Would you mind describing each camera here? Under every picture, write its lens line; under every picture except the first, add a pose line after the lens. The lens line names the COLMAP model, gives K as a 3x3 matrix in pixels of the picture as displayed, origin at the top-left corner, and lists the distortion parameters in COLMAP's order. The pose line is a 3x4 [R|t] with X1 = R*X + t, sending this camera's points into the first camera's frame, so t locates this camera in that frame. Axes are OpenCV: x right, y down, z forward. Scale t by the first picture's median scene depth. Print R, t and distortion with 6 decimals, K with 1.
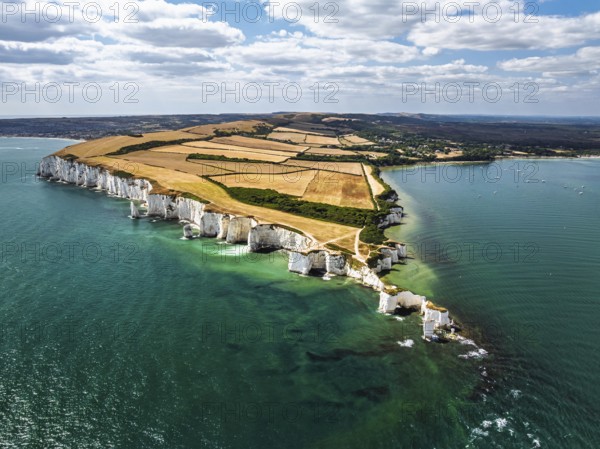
lens RADIAL K [[427.8, 0, 315.6], [0, 427.8, 224.3], [0, 0, 1]] dist [-0.028625, 0.000698]
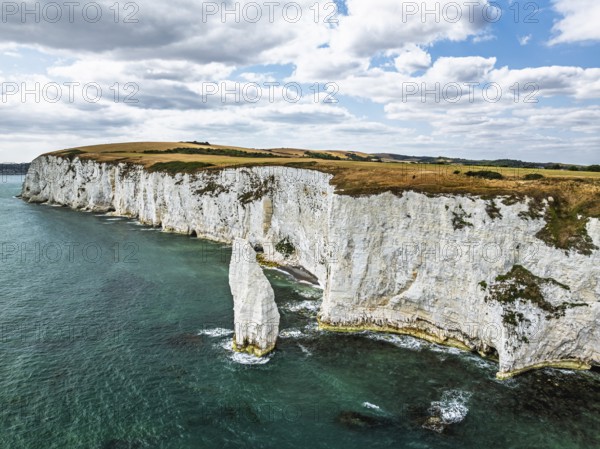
lens RADIAL K [[427.2, 0, 294.3], [0, 427.2, 223.1], [0, 0, 1]] dist [-0.035055, 0.029874]
pose [[0.990028, 0.004715, -0.140790, -0.302396], [-0.022566, 0.991842, -0.125463, -0.031471], [0.139049, 0.127389, 0.982058, 0.658625]]
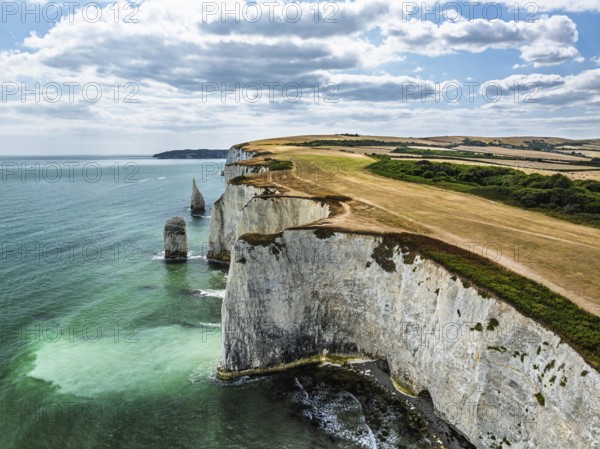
lens RADIAL K [[423.6, 0, 300.0], [0, 423.6, 224.5], [0, 0, 1]] dist [-0.008027, -0.001395]
pose [[0.796223, 0.088440, -0.598504, -0.020289], [-0.143824, 0.988568, -0.045259, 0.005043], [0.587659, 0.122116, 0.799840, 0.519747]]
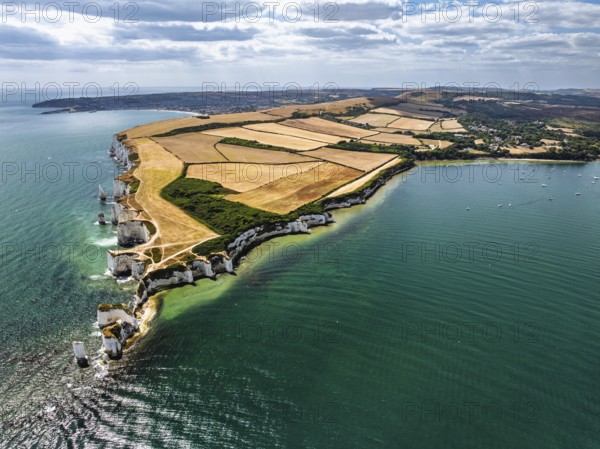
lens RADIAL K [[427.8, 0, 315.6], [0, 427.8, 224.3], [0, 0, 1]] dist [-0.028625, 0.000698]
pose [[0.926224, 0.120132, -0.357320, 0.416530], [-0.098507, 0.992060, 0.078189, -0.072239], [0.363876, -0.037222, 0.930704, 0.099578]]
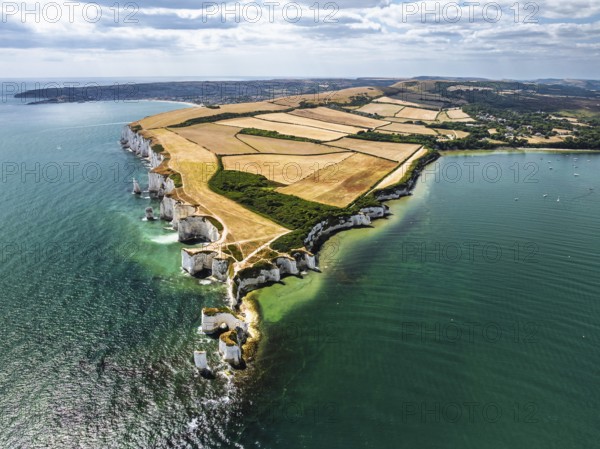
lens RADIAL K [[427.8, 0, 315.6], [0, 427.8, 224.3], [0, 0, 1]] dist [-0.028625, 0.000698]
pose [[0.942997, 0.114465, -0.312497, 0.283625], [-0.088821, 0.991493, 0.095146, -0.061823], [0.320730, -0.061966, 0.945142, 0.077639]]
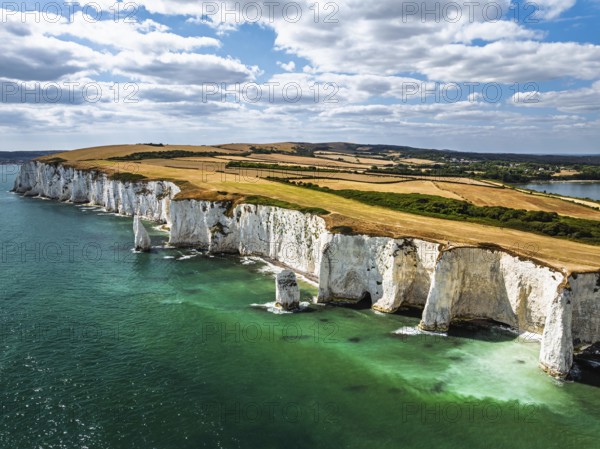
lens RADIAL K [[427.2, 0, 294.3], [0, 427.2, 223.1], [0, 0, 1]] dist [-0.035055, 0.029874]
pose [[0.996936, -0.002763, -0.078172, -0.174593], [-0.004308, 0.995919, -0.090151, -0.003617], [0.078102, 0.090211, 0.992855, 0.429229]]
